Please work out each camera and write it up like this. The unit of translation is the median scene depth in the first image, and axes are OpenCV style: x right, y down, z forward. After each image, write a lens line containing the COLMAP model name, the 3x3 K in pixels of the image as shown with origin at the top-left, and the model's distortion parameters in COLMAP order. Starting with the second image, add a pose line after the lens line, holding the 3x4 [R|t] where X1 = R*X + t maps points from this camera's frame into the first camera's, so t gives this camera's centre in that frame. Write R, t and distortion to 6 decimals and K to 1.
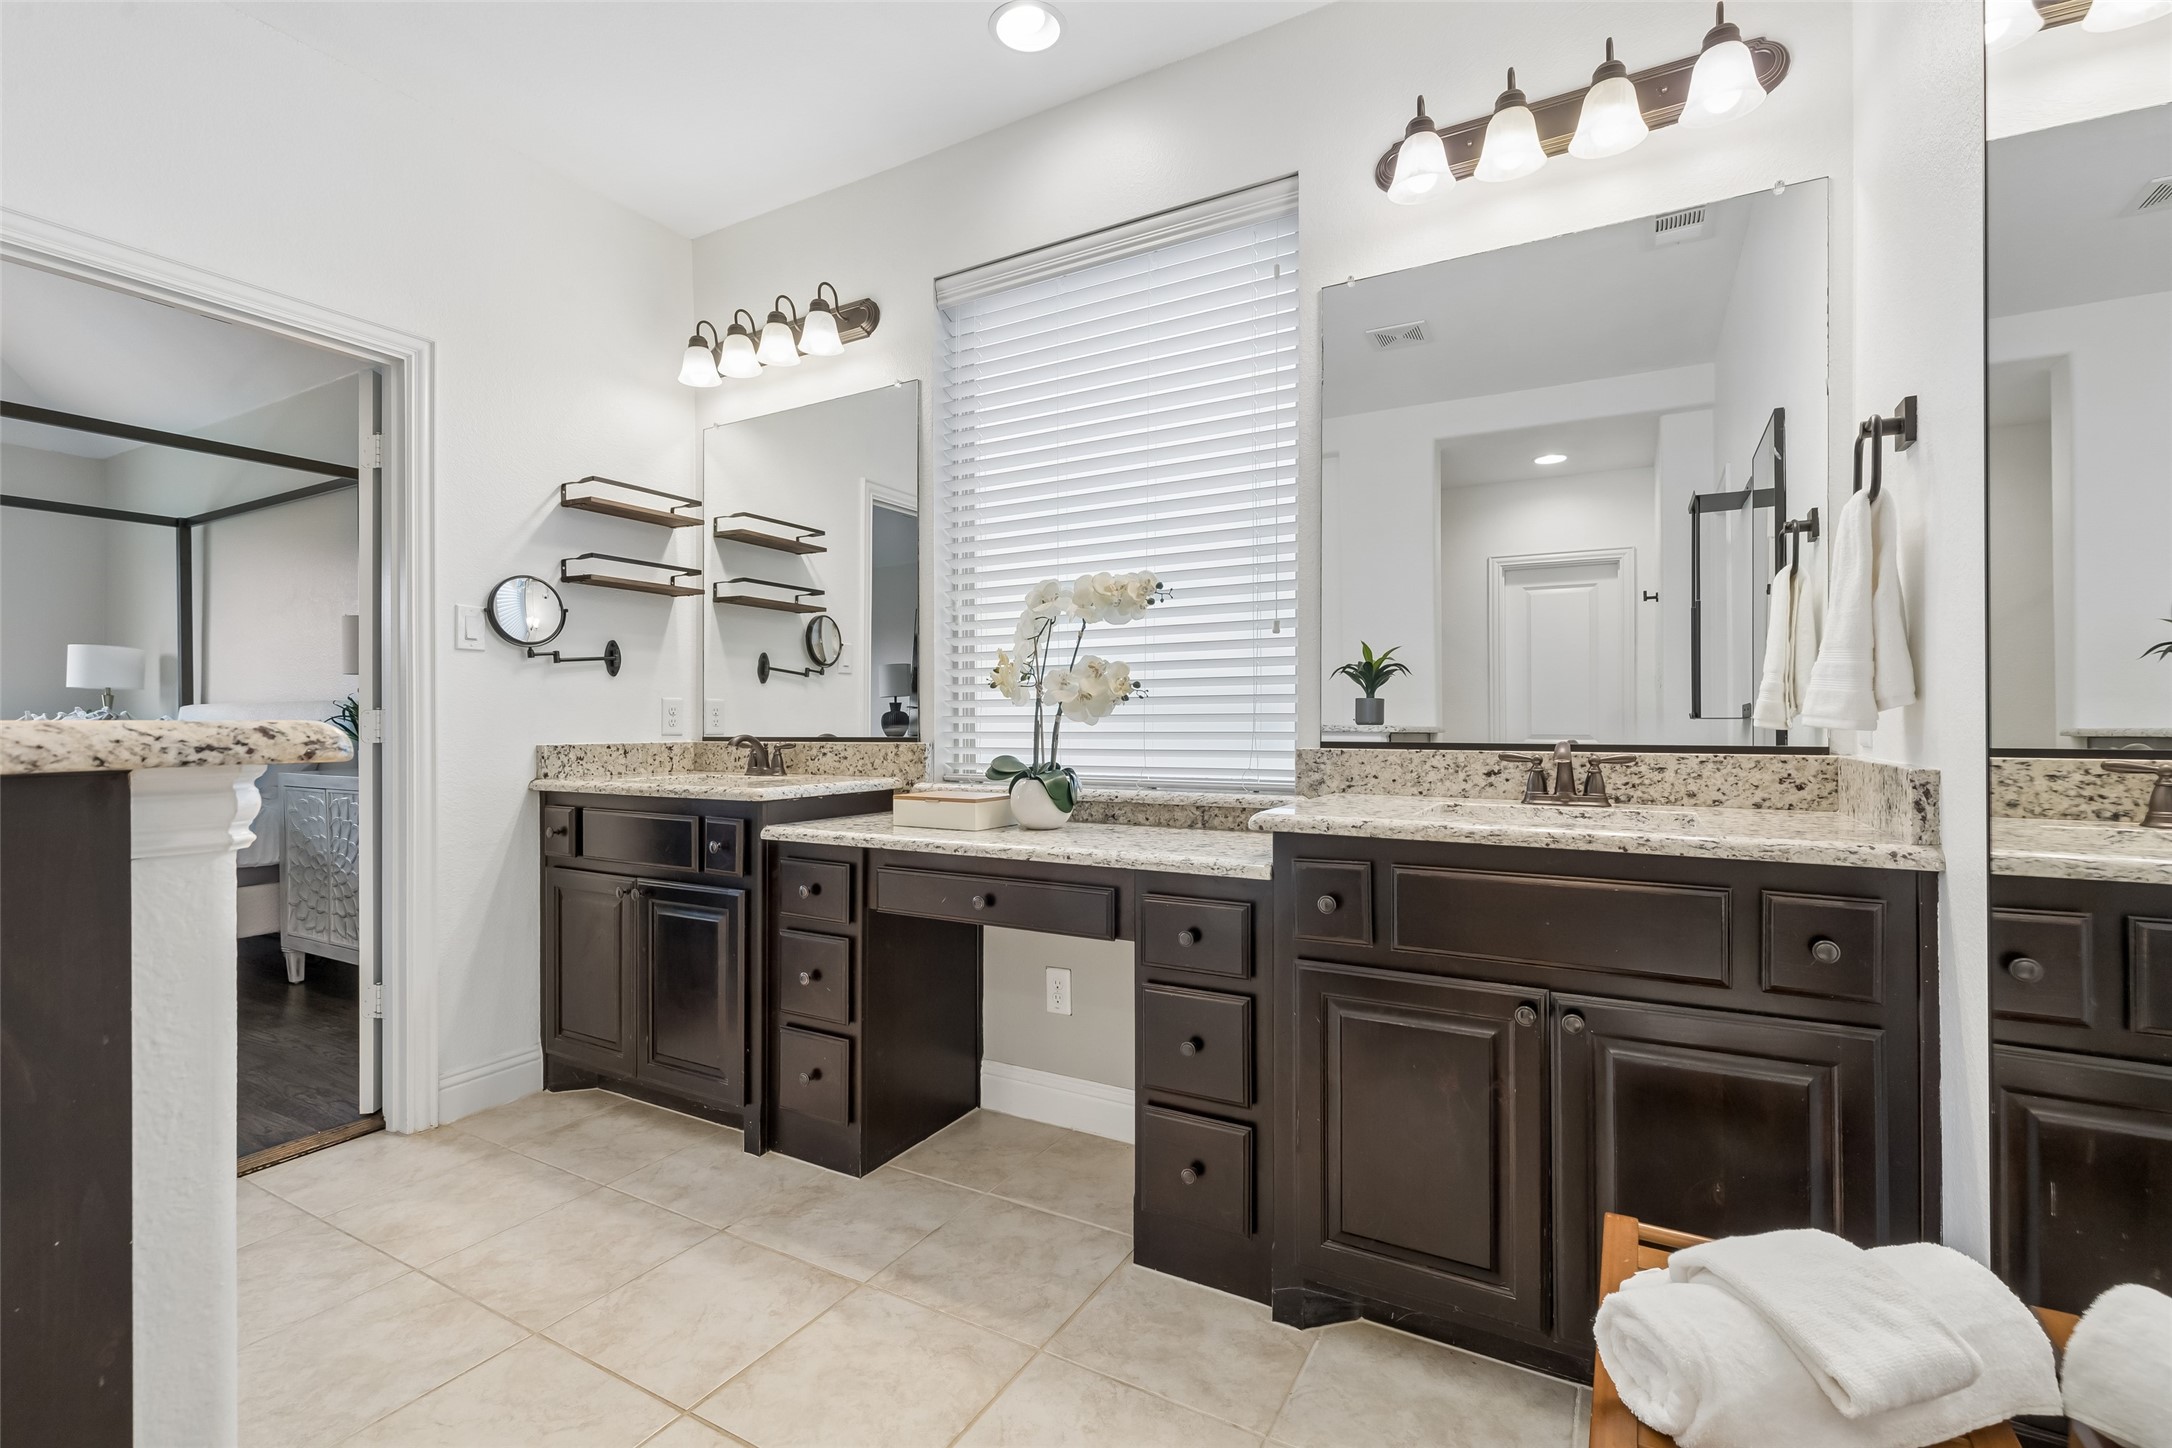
lens RADIAL K [[974.6, 0, 1089.3], [0, 974.6, 723.7], [0, 0, 1]] dist [0.002491, 0.000126]
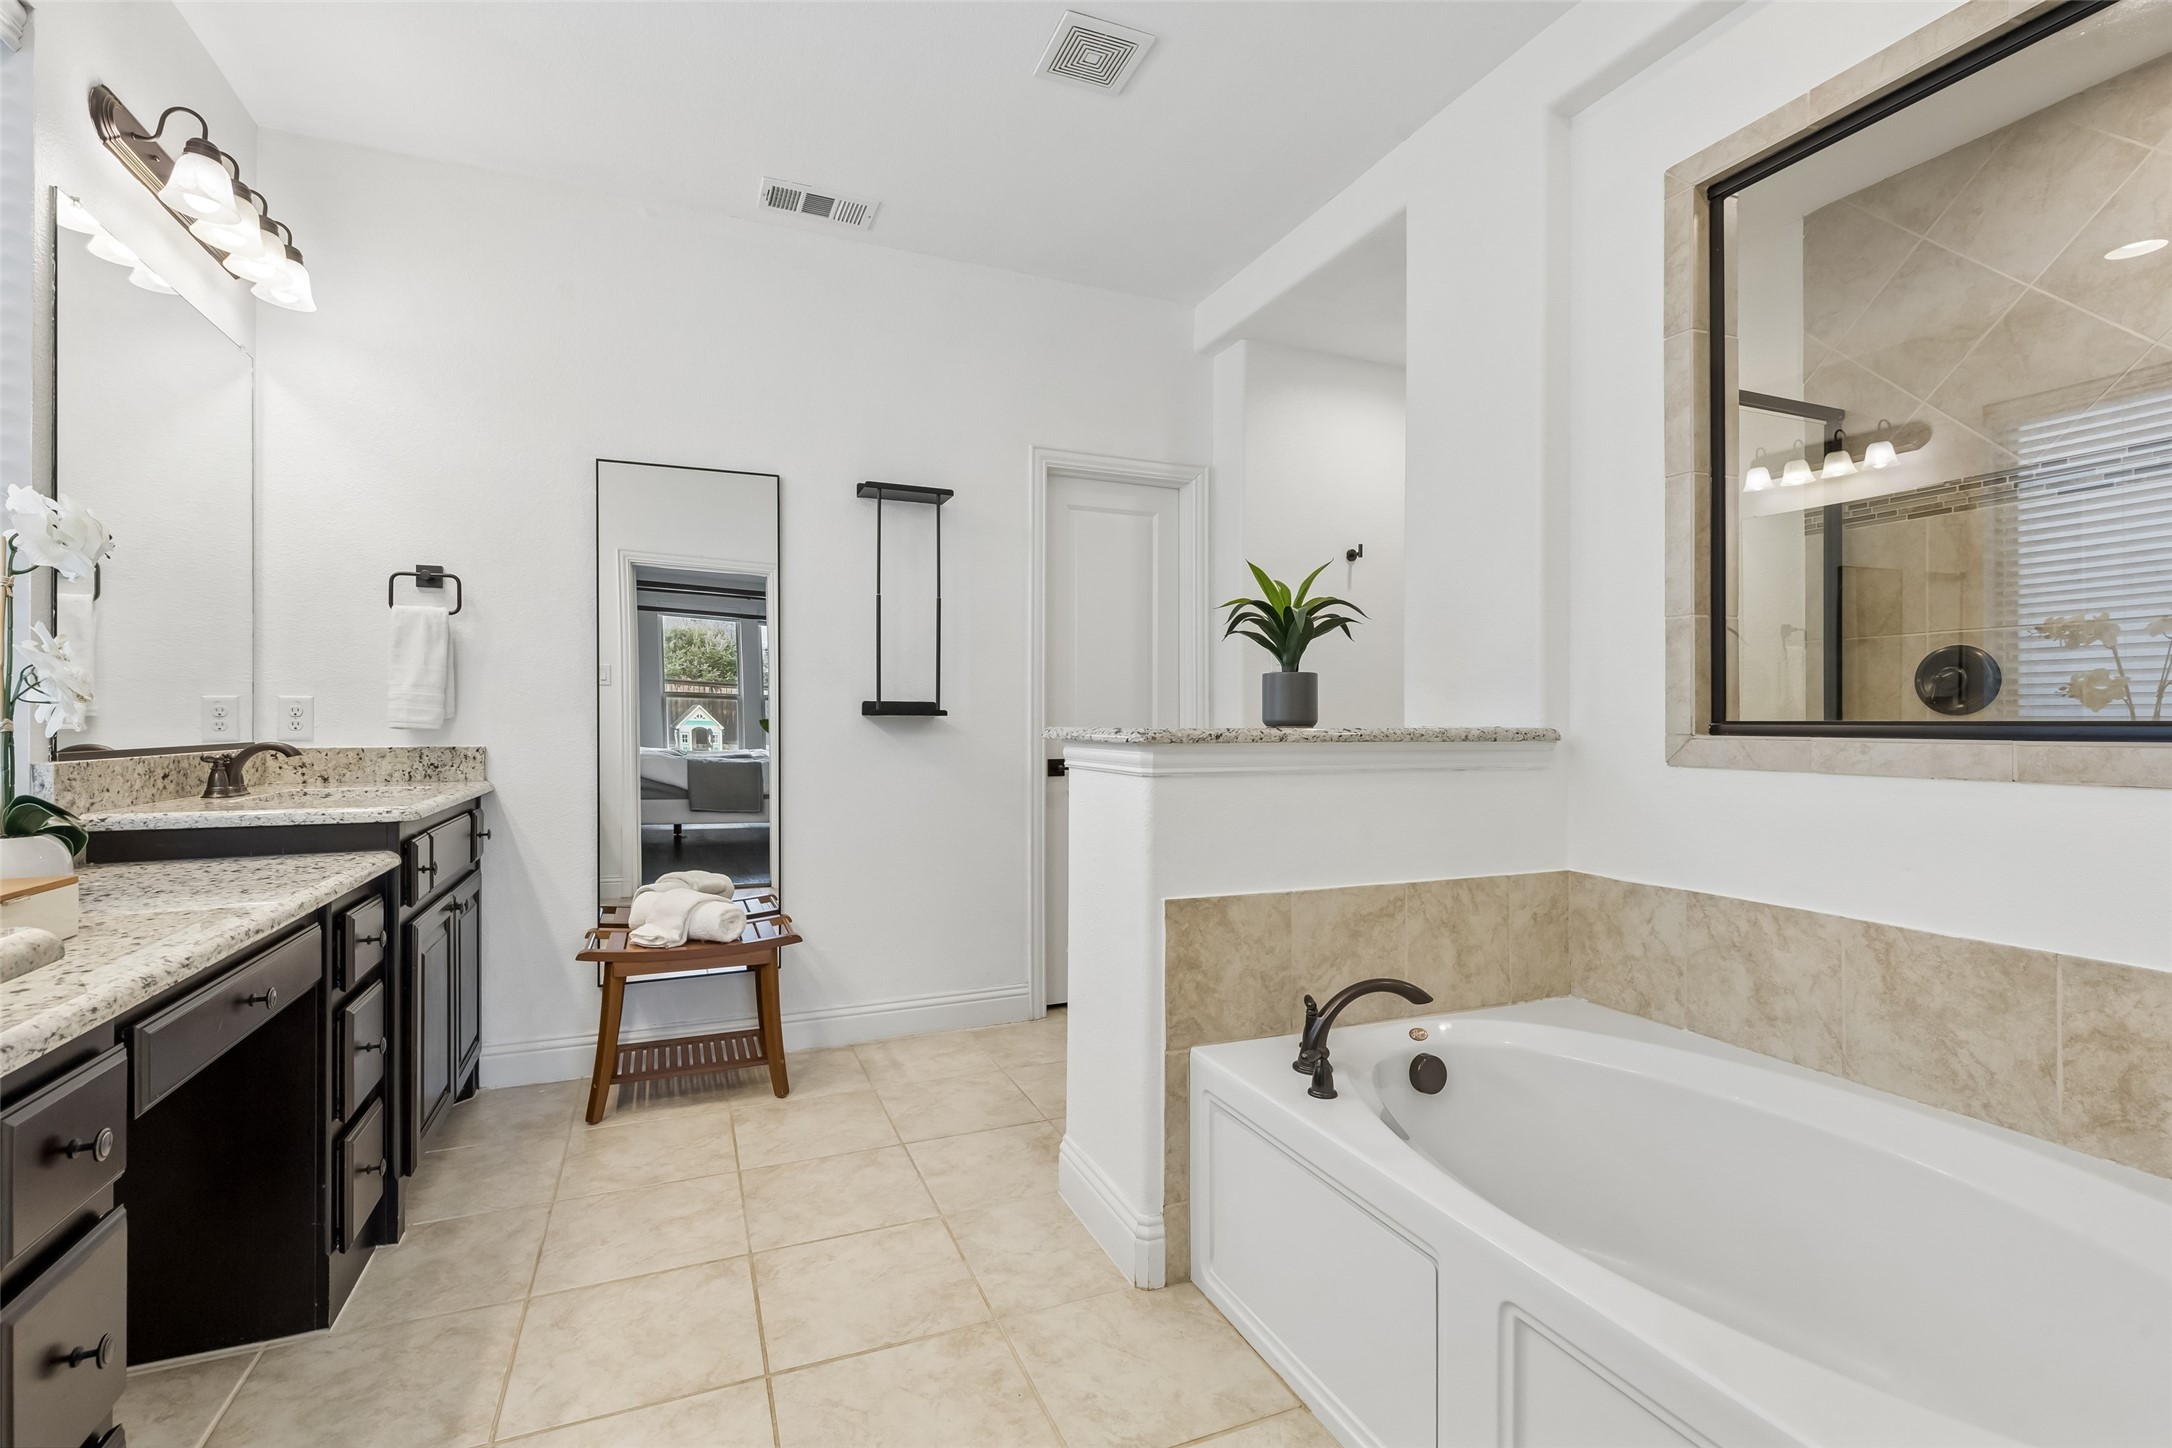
lens RADIAL K [[974.6, 0, 1083.0], [0, 974.6, 722.1], [0, 0, 1]] dist [0.002491, 0.000126]
pose [[-0.796160, -0.005607, 0.605060, -1.166236], [-0.006365, 0.999979, 0.000891, -0.016472], [-0.605053, -0.003142, -0.796179, 1.436060]]
